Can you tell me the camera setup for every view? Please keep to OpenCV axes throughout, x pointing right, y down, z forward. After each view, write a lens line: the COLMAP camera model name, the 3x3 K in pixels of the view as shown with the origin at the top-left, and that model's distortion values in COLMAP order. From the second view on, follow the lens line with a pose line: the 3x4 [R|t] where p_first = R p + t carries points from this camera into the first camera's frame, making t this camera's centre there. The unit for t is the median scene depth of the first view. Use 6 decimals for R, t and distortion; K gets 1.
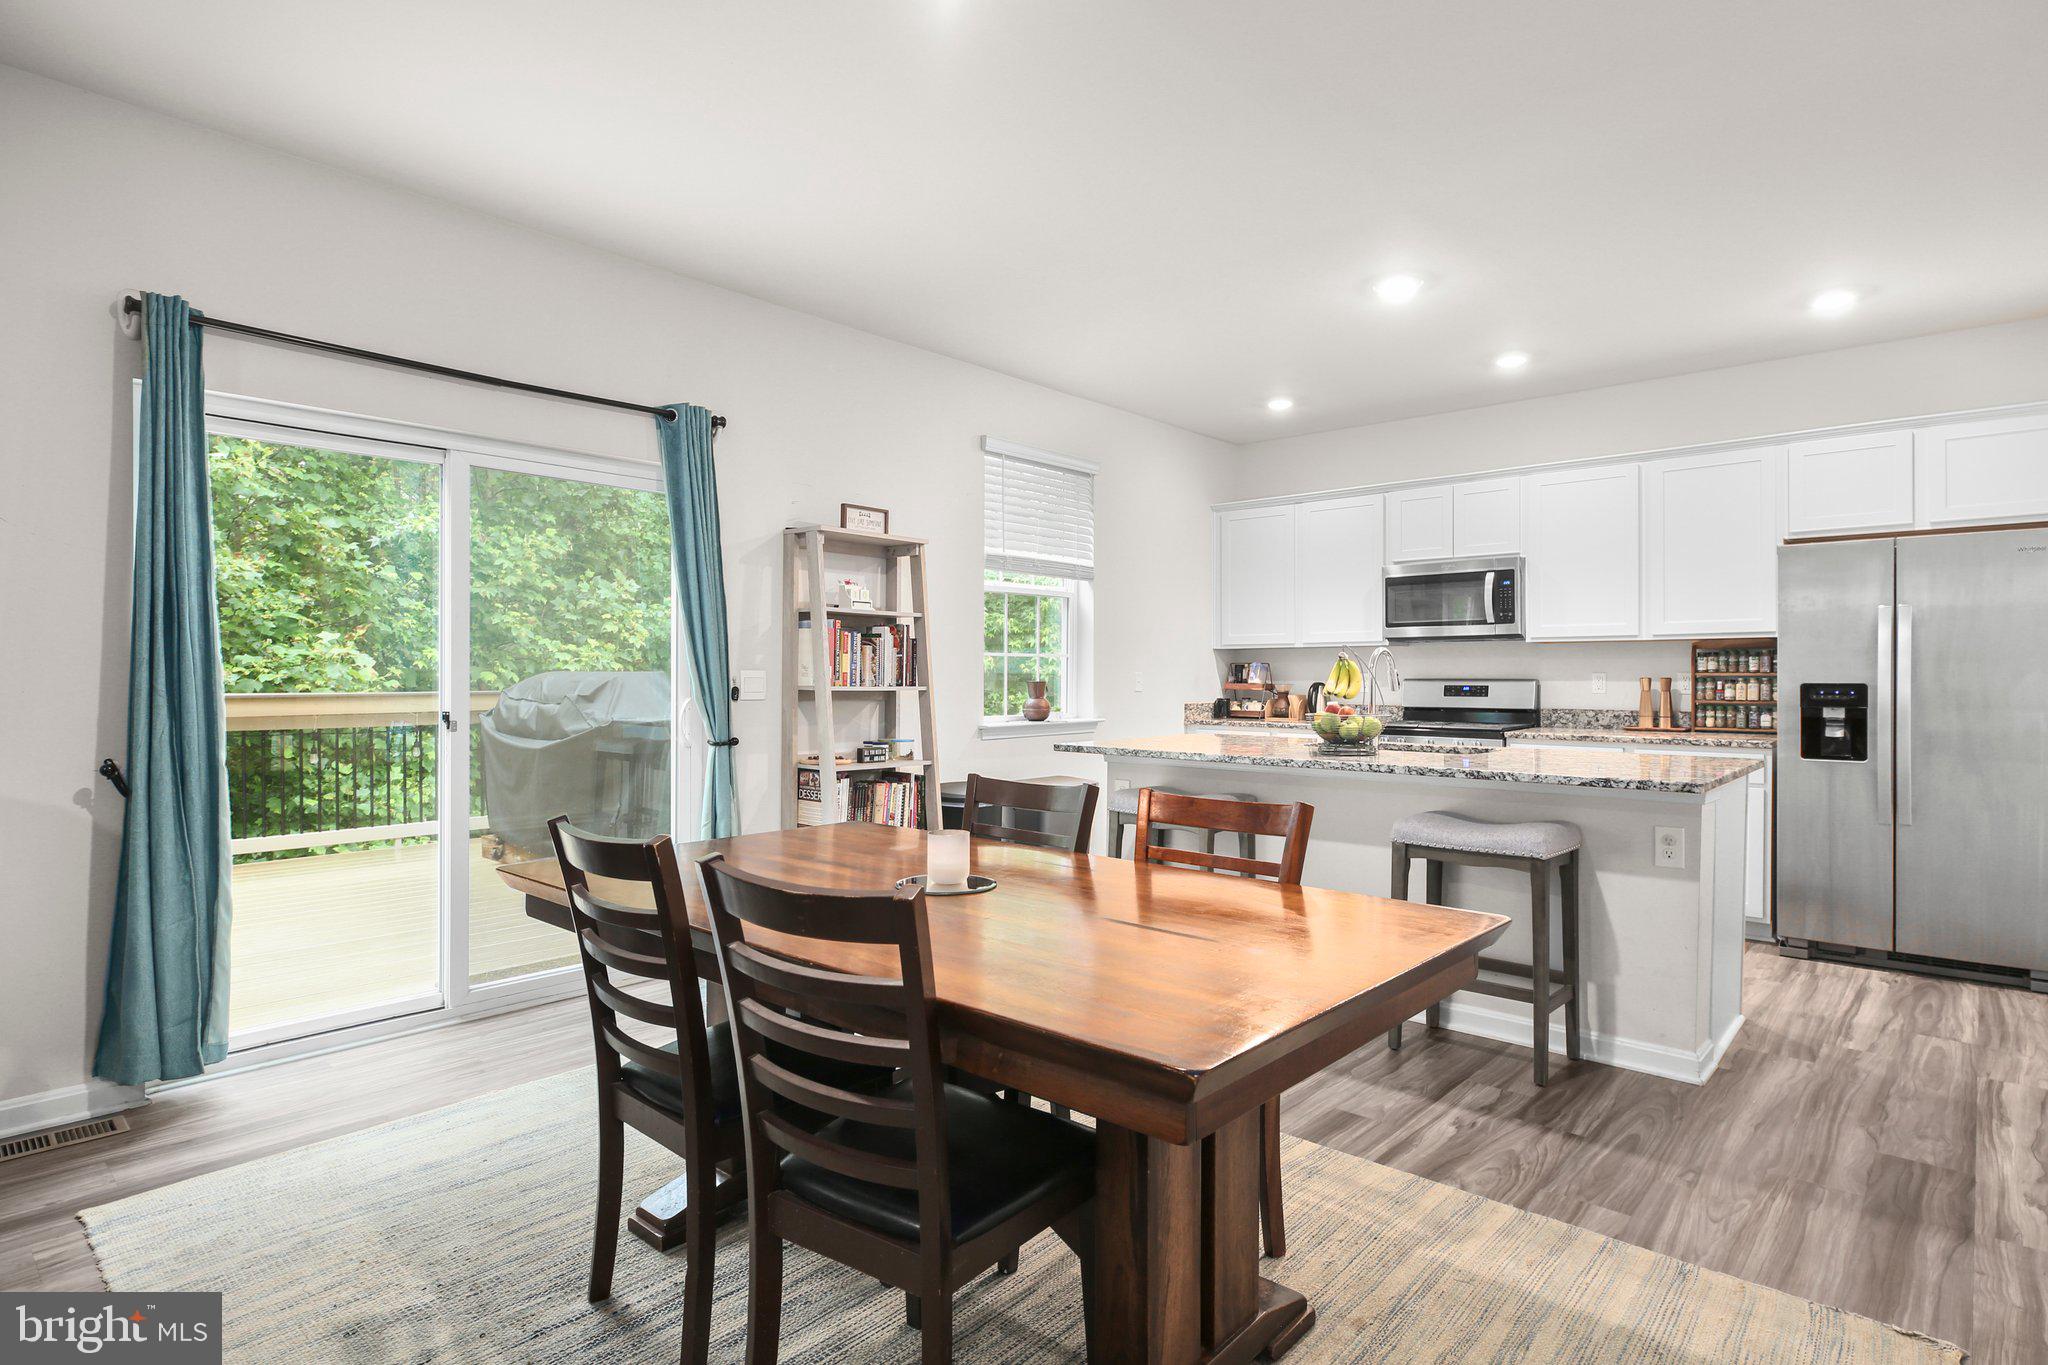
lens RADIAL K [[1062.5, 0, 1024.0], [0, 1062.5, 682.5], [0, 0, 1]] dist [-0.004976, -0.000089]
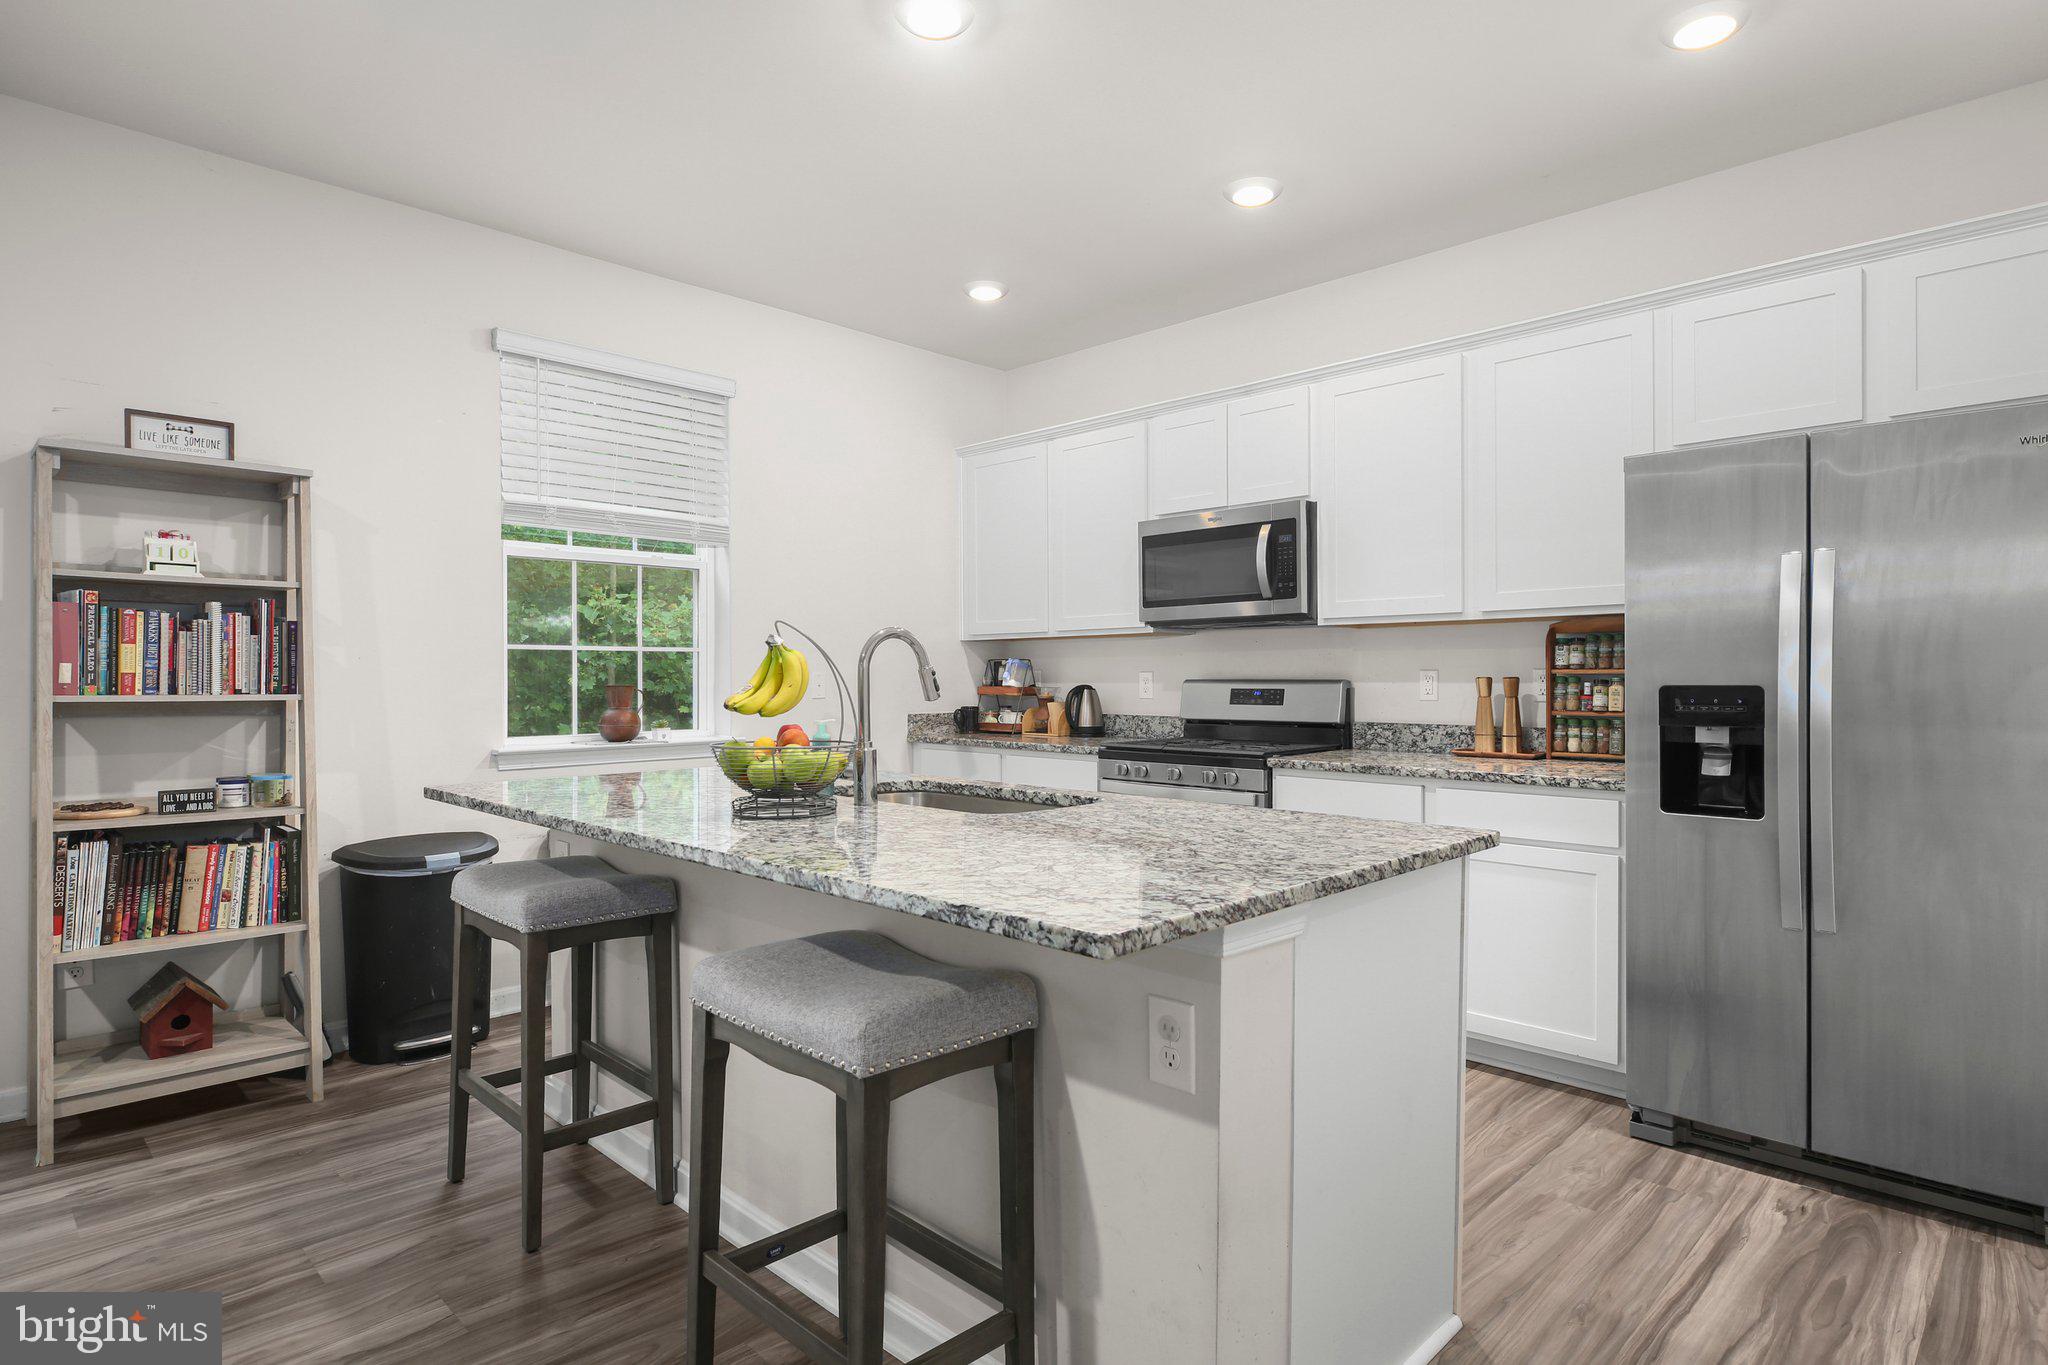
lens RADIAL K [[1093.3, 0, 1023.8], [0, 1093.3, 686.4], [0, 0, 1]] dist [-0.002628, 0.000487]
pose [[0.999127, -0.003031, -0.041672, 0.338855], [0.003124, 0.999993, 0.002167, -0.001150], [0.041665, -0.002295, 0.999129, 0.312660]]
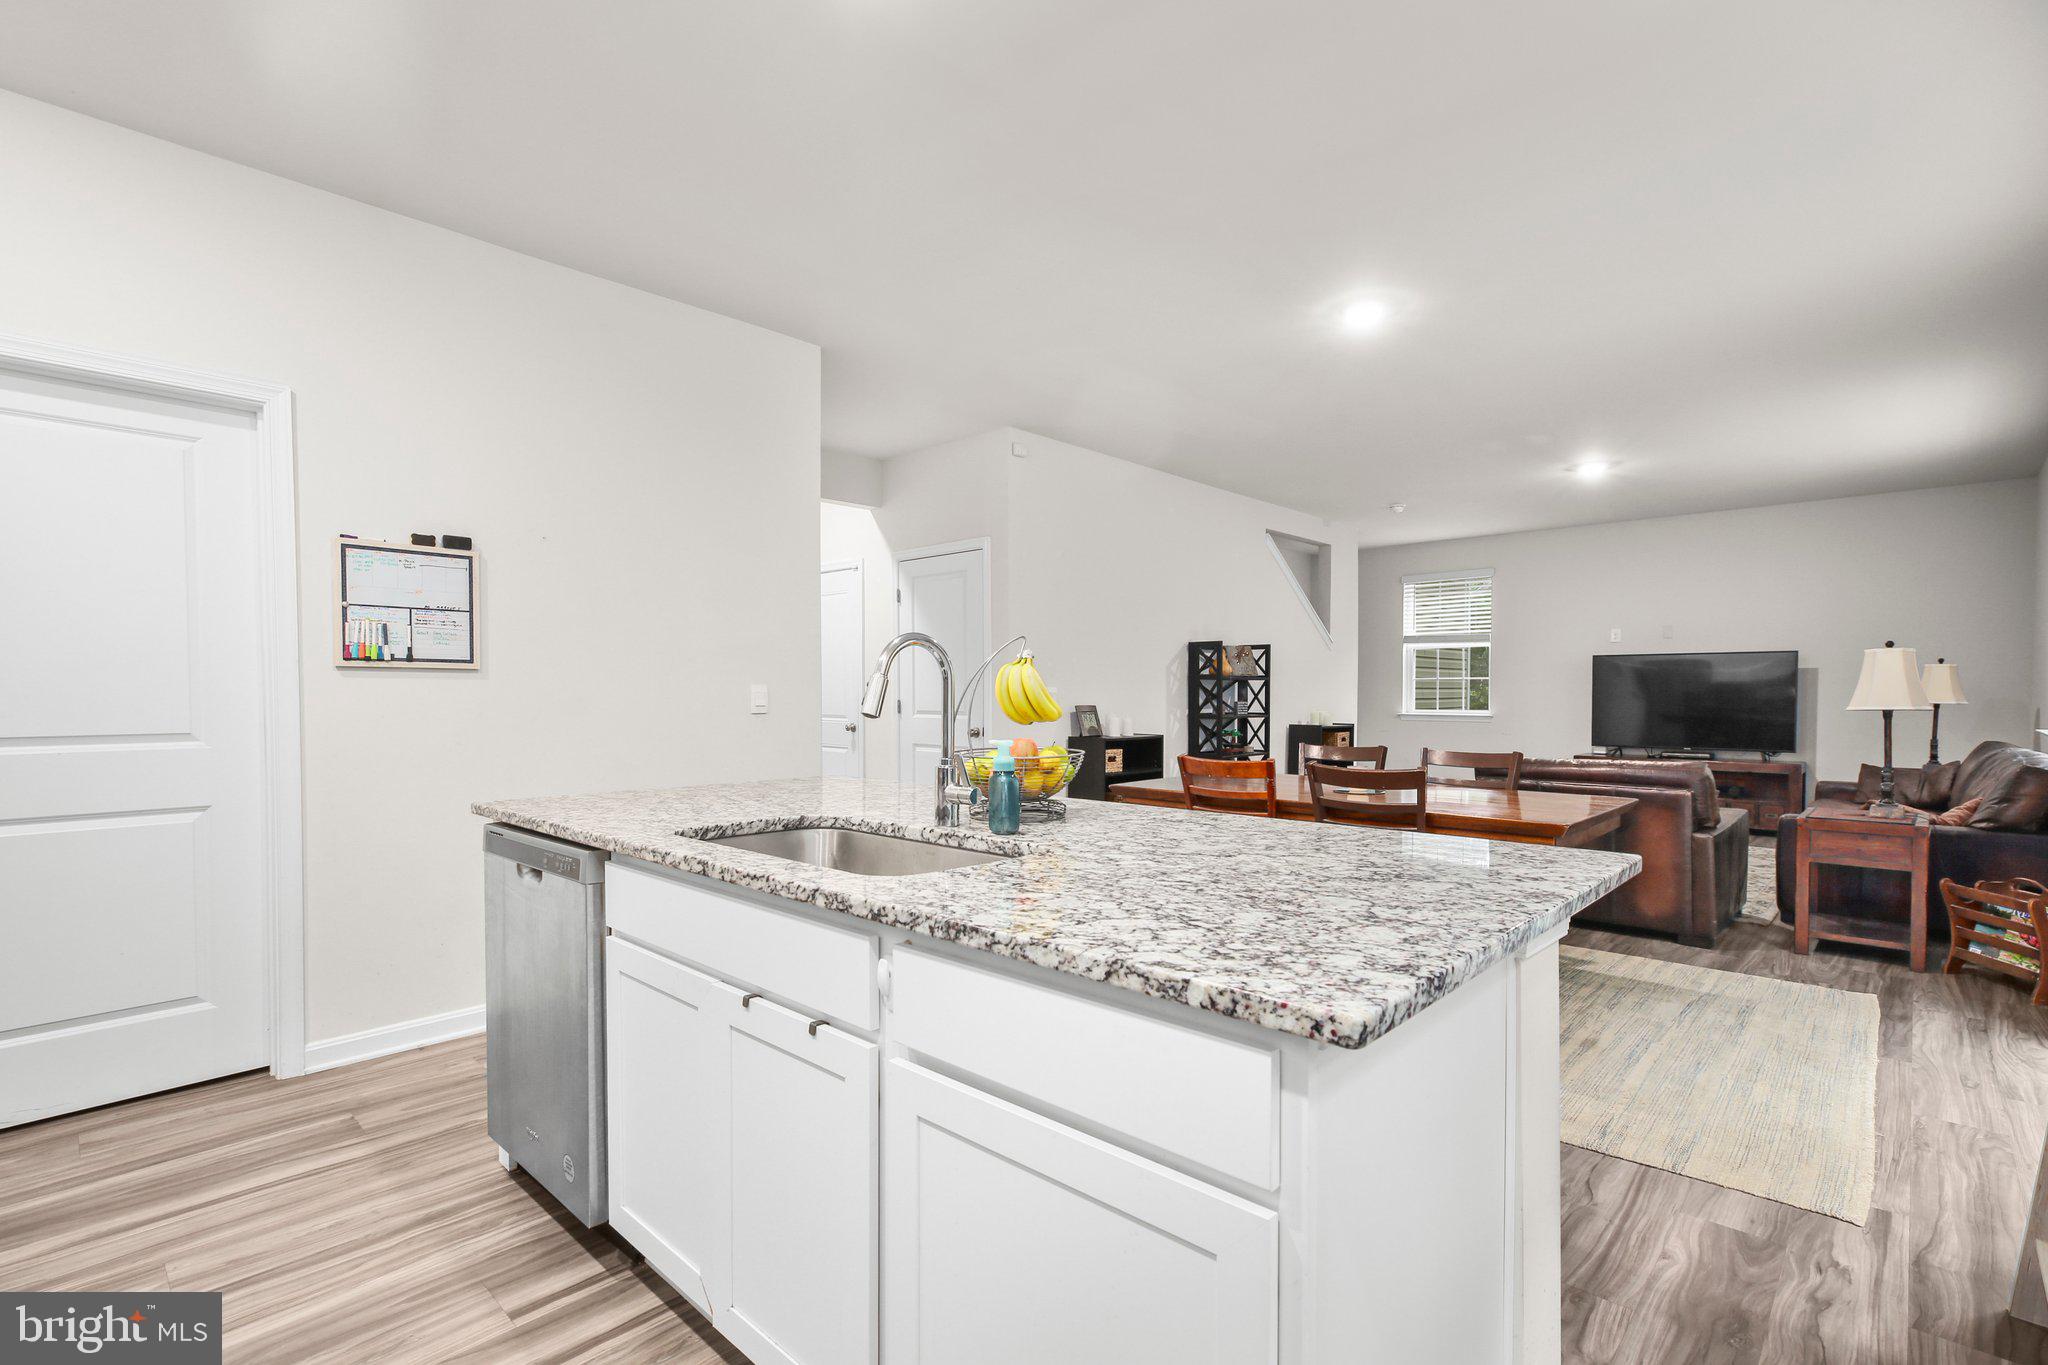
lens RADIAL K [[941.3, 0, 1023.7], [0, 941.3, 712.4], [0, 0, 1]] dist [0.004040, 0.000158]
pose [[-0.999595, -0.002569, 0.028345, 0.212311], [-0.001722, 0.999553, 0.029862, -0.006532], [-0.028409, 0.029801, -0.999152, 1.139160]]
